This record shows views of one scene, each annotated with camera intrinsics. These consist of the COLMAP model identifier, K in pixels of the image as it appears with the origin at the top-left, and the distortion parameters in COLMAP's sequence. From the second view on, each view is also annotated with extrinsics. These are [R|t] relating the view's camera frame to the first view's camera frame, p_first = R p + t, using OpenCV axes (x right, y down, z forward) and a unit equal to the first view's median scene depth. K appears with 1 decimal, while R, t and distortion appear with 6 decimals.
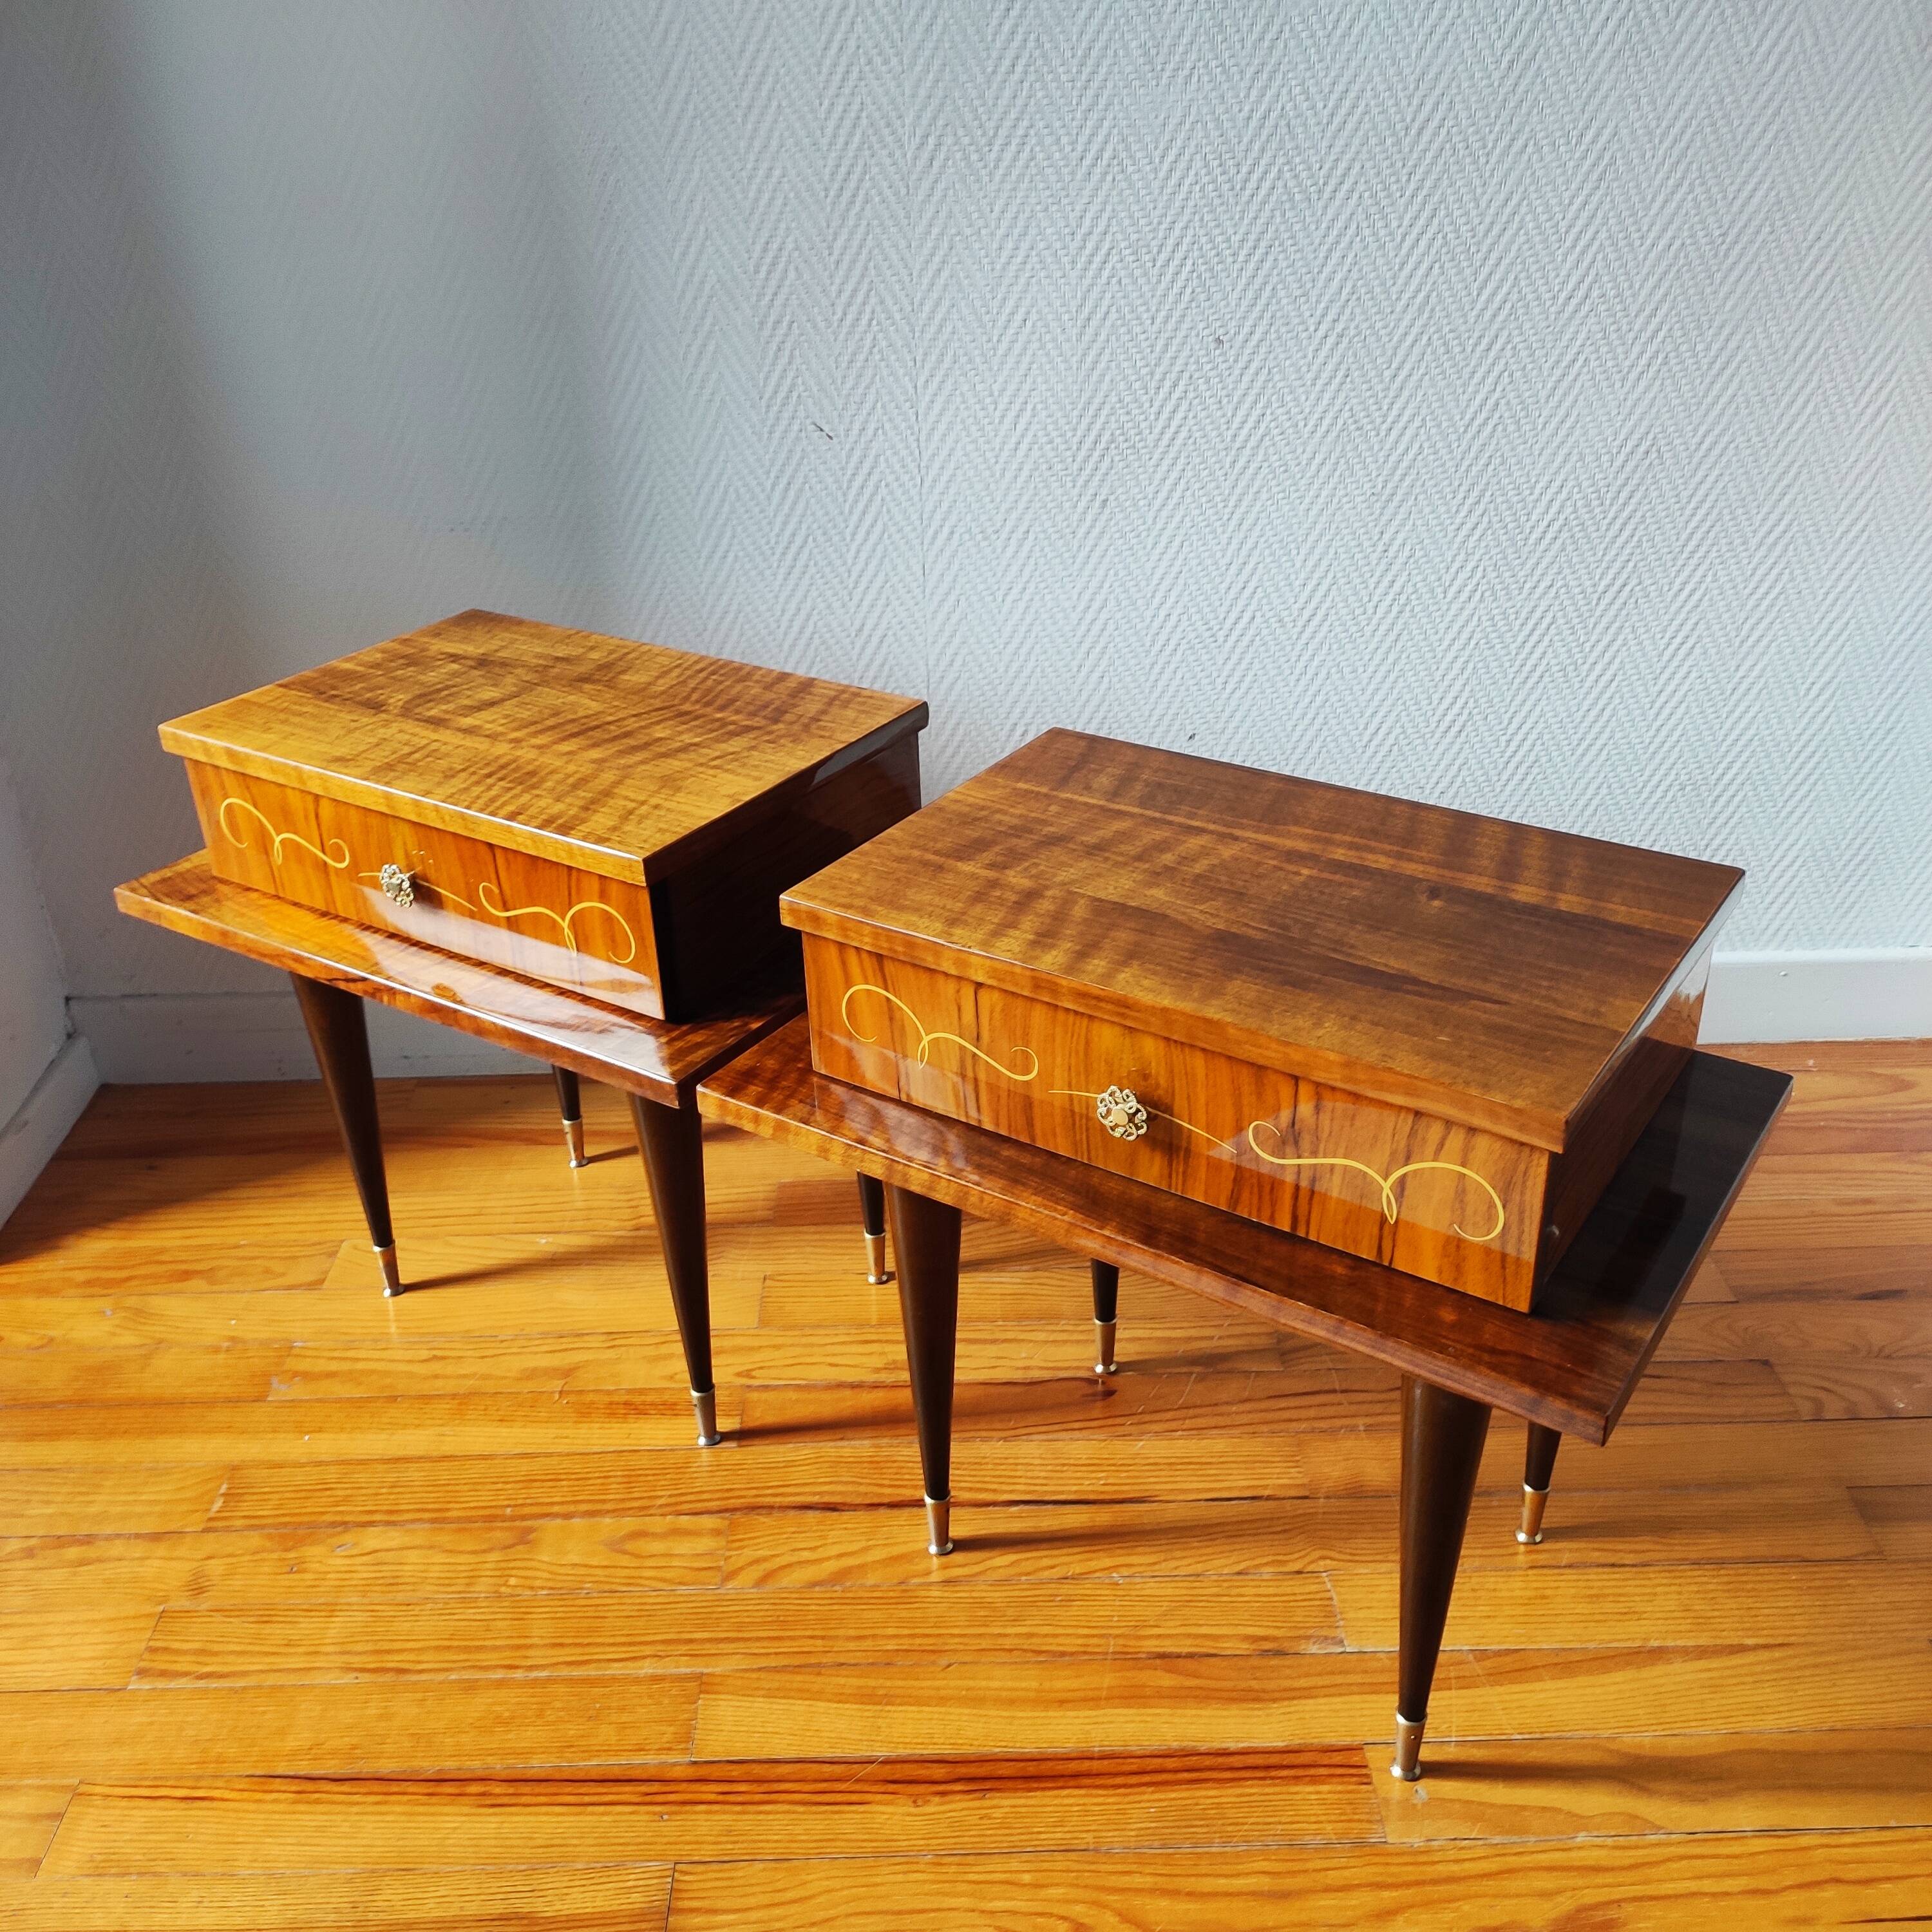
lens RADIAL K [[1929.5, 0, 974.0], [0, 1929.5, 970.9], [0, 0, 1]] dist [0.038670, 0.000000]
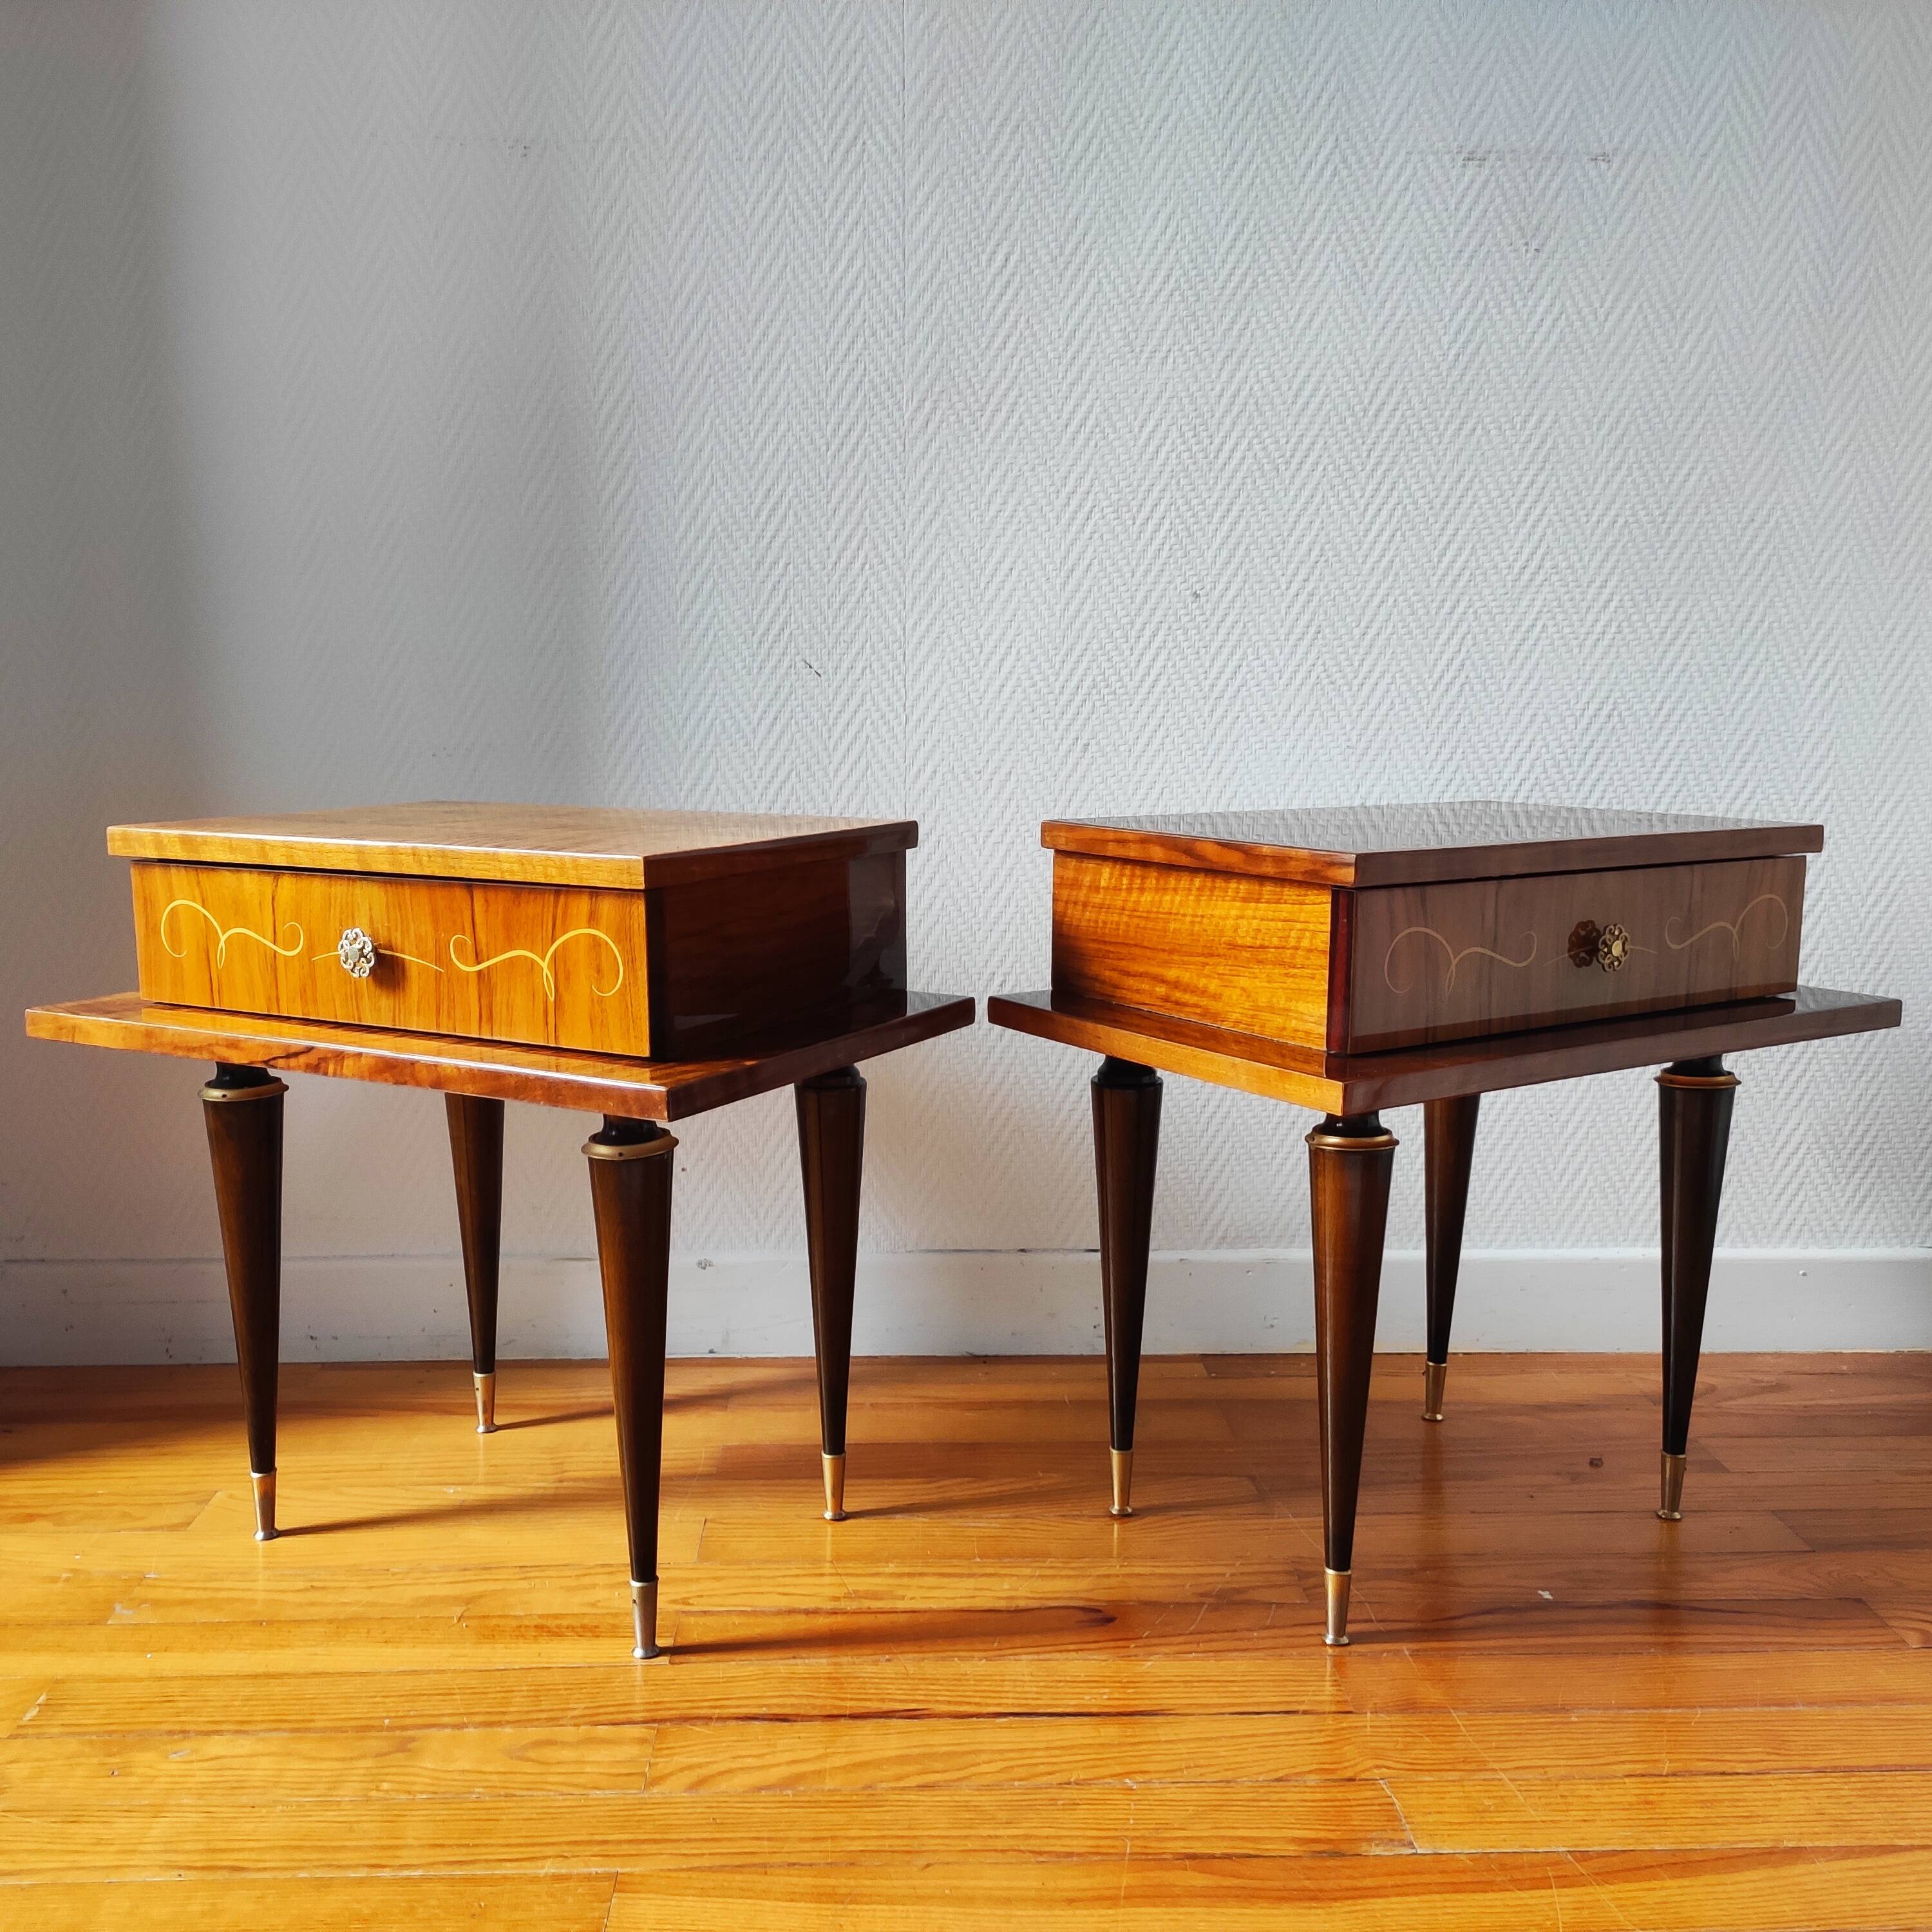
lens RADIAL K [[1929.5, 0, 962.6], [0, 1929.5, 960.9], [0, 0, 1]] dist [0.038670, 0.000000]
pose [[0.999257, 0.025883, 0.028545, -0.025139], [-0.014630, 0.940177, -0.340373, 0.226838], [-0.035647, 0.339703, 0.939857, 0.093903]]
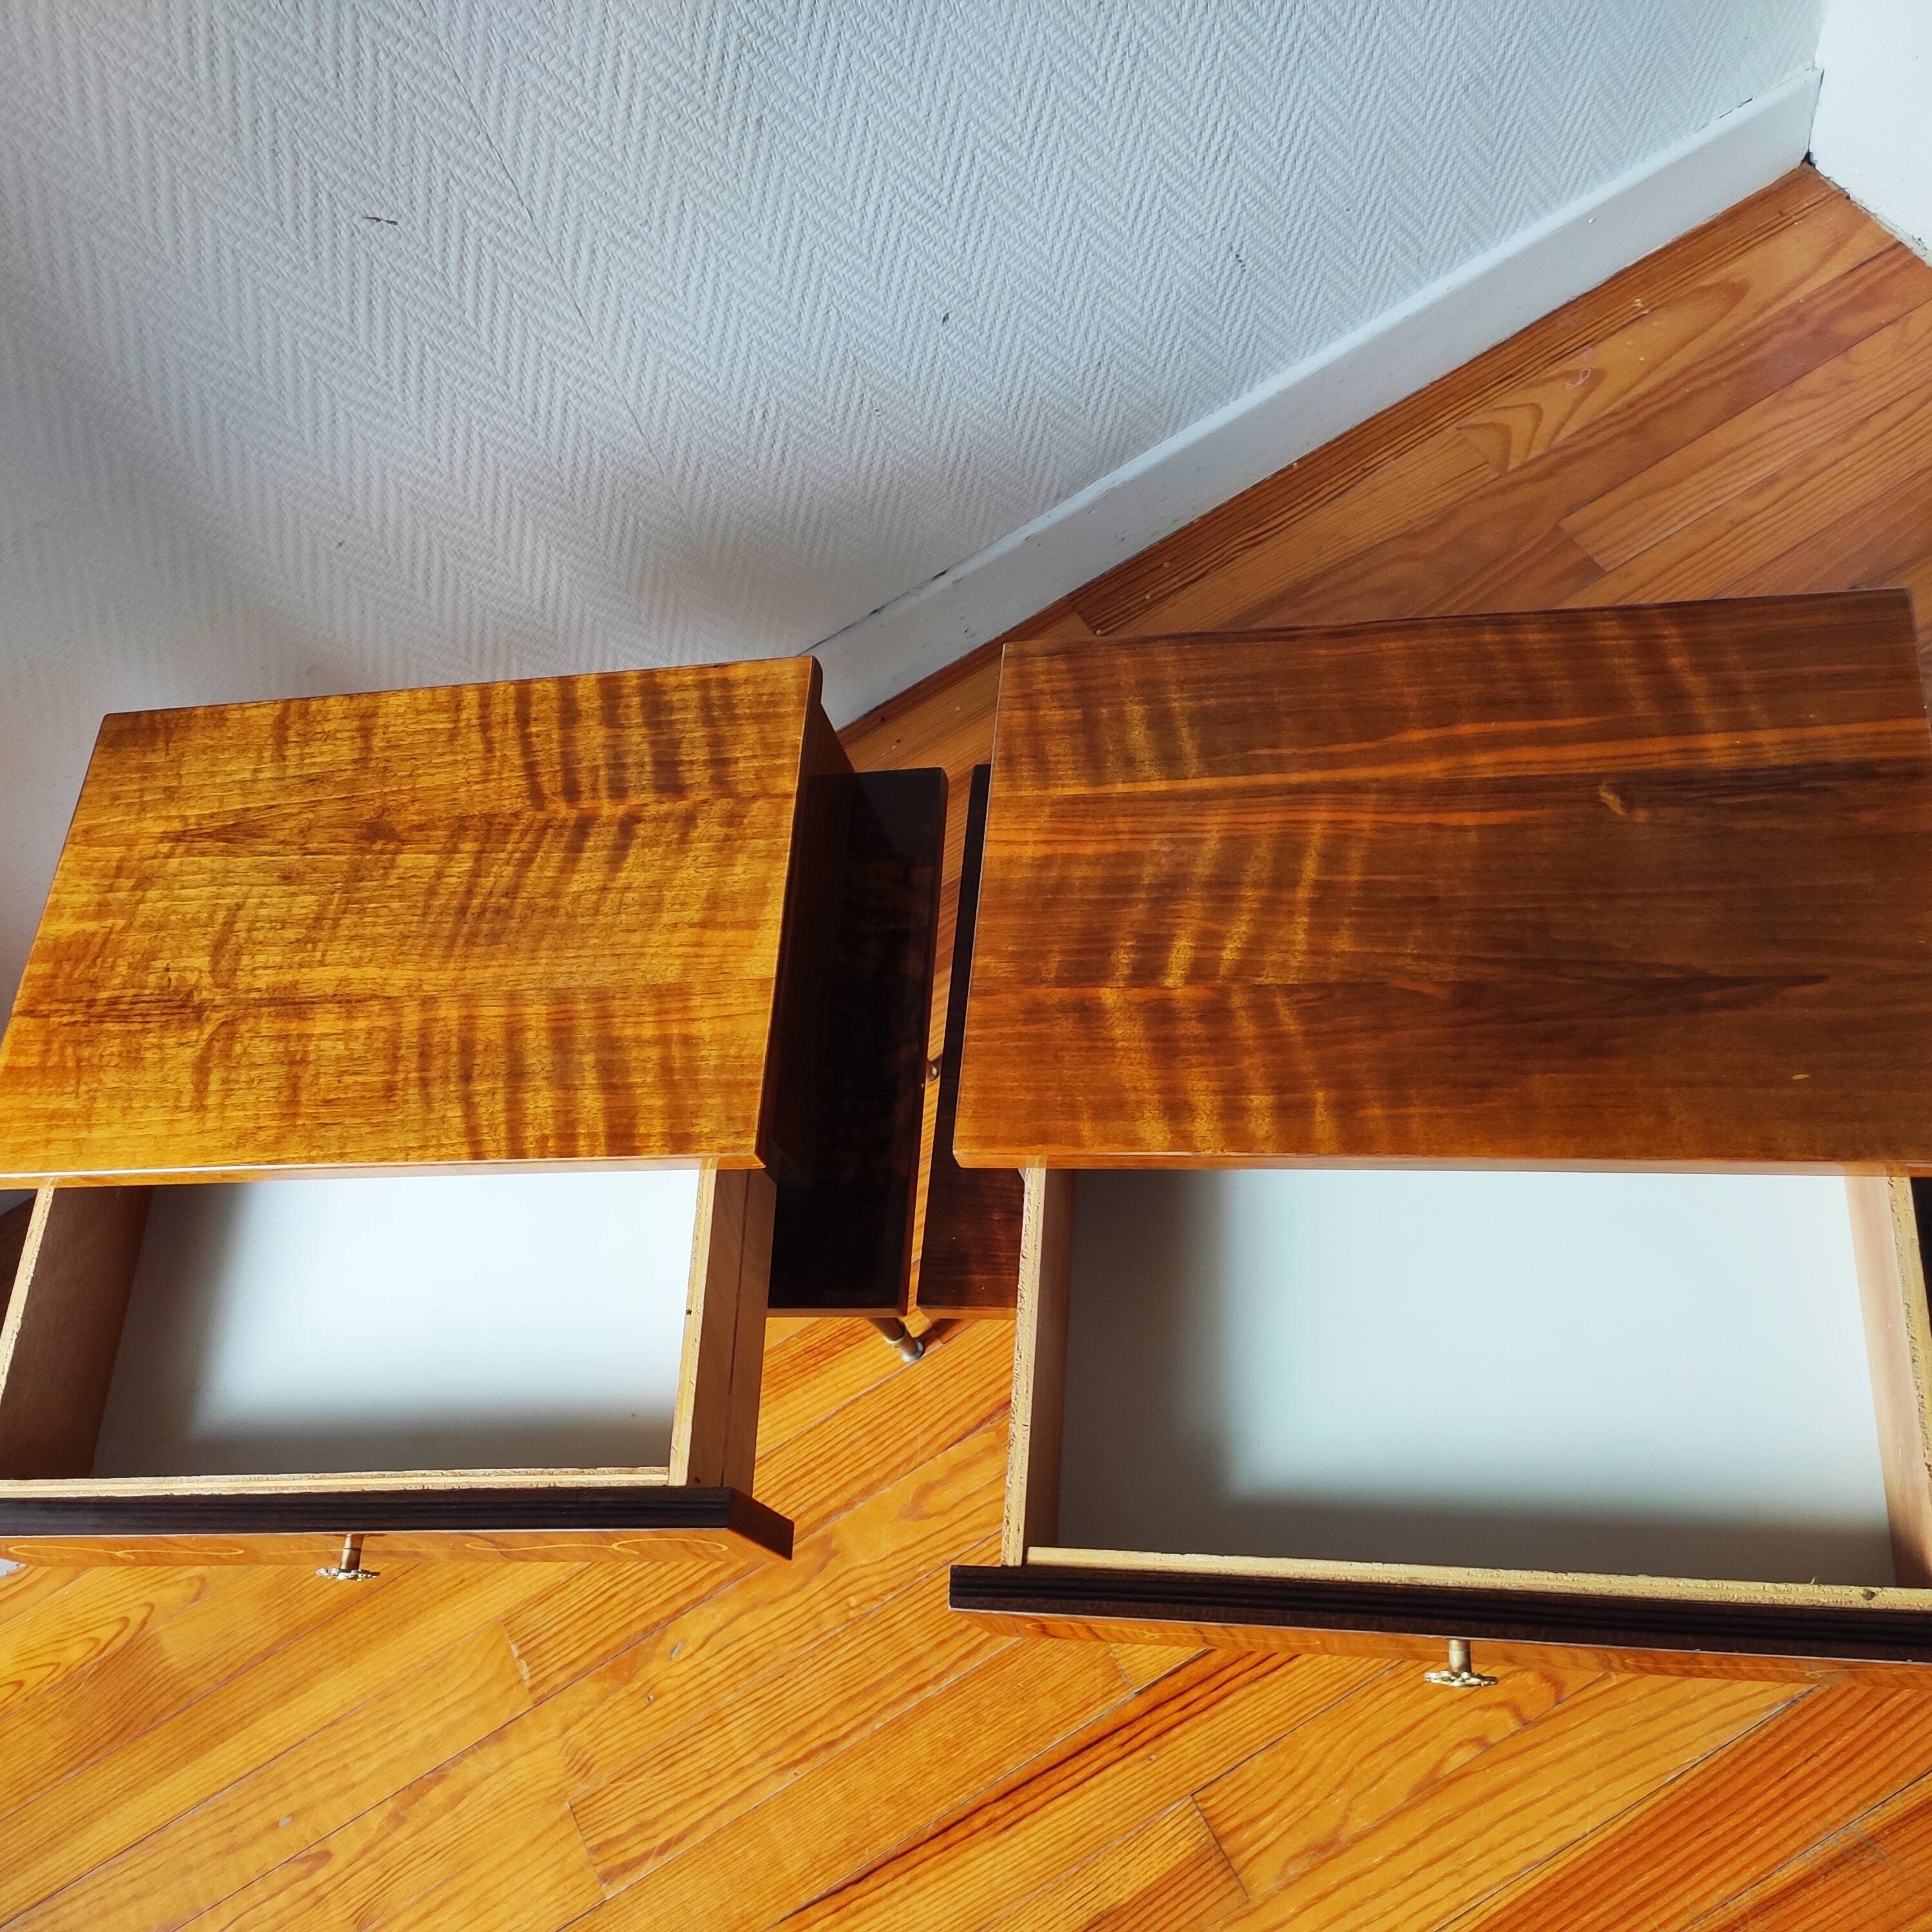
lens RADIAL K [[1929.5, 0, 971.6], [0, 1929.5, 981.8], [0, 0, 1]] dist [0.038670, 0.000000]
pose [[0.867289, -0.492010, 0.075735, -0.086573], [0.384669, 0.758946, 0.525387, -0.380779], [-0.315975, -0.426529, 0.847486, 0.220246]]
